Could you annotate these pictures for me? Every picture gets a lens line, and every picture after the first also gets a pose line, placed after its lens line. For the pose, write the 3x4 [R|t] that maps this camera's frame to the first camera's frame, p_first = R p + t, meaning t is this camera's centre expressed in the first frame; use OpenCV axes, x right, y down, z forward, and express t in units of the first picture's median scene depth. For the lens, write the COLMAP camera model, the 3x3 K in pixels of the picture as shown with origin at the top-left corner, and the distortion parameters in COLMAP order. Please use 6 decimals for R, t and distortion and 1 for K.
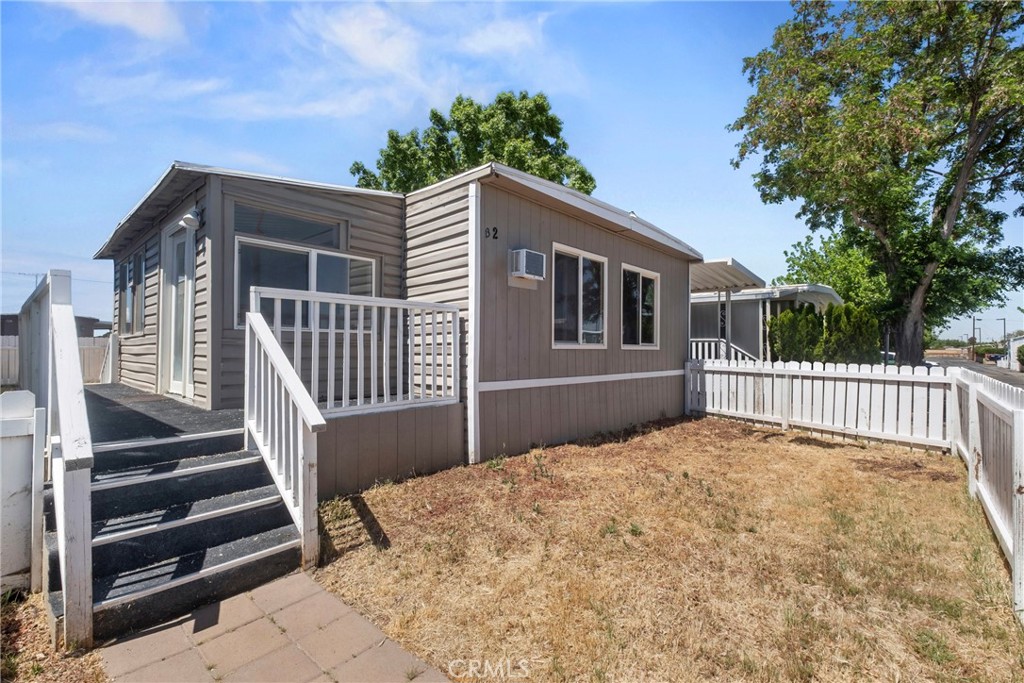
lens RADIAL K [[452.0, 0, 504.2], [0, 452.0, 343.7], [0, 0, 1]] dist [0.003438, -0.005308]
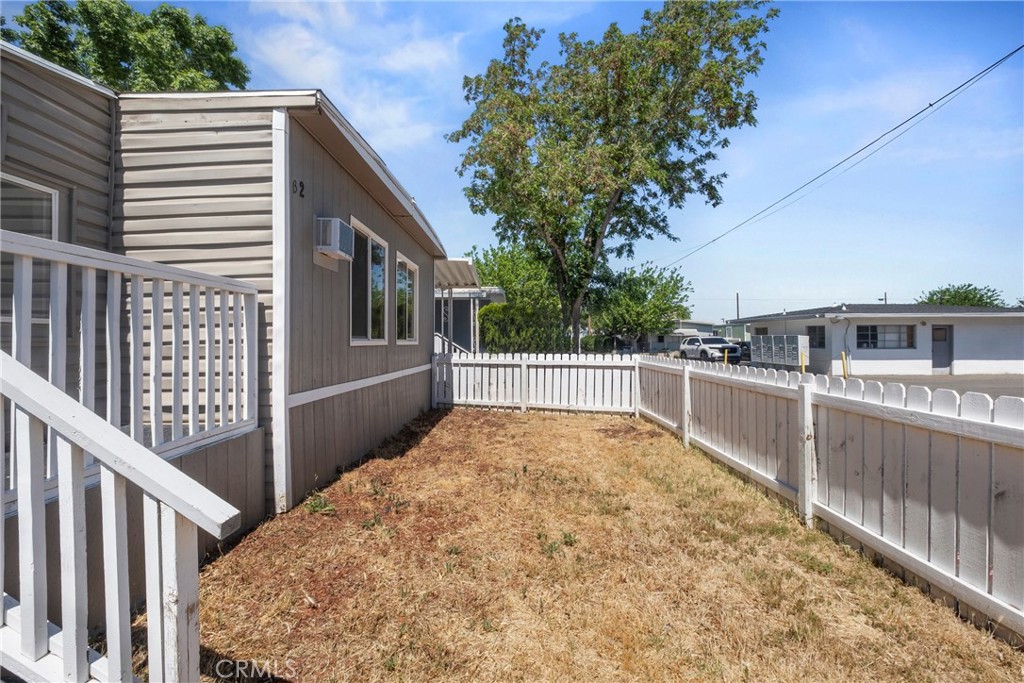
lens RADIAL K [[452.0, 0, 509.0], [0, 452.0, 338.3], [0, 0, 1]] dist [0.003438, -0.005308]
pose [[0.749633, -0.005192, 0.661834, -0.229122], [0.003367, 0.999986, 0.004030, -0.004864], [-0.661845, -0.000792, 0.749640, 0.207247]]
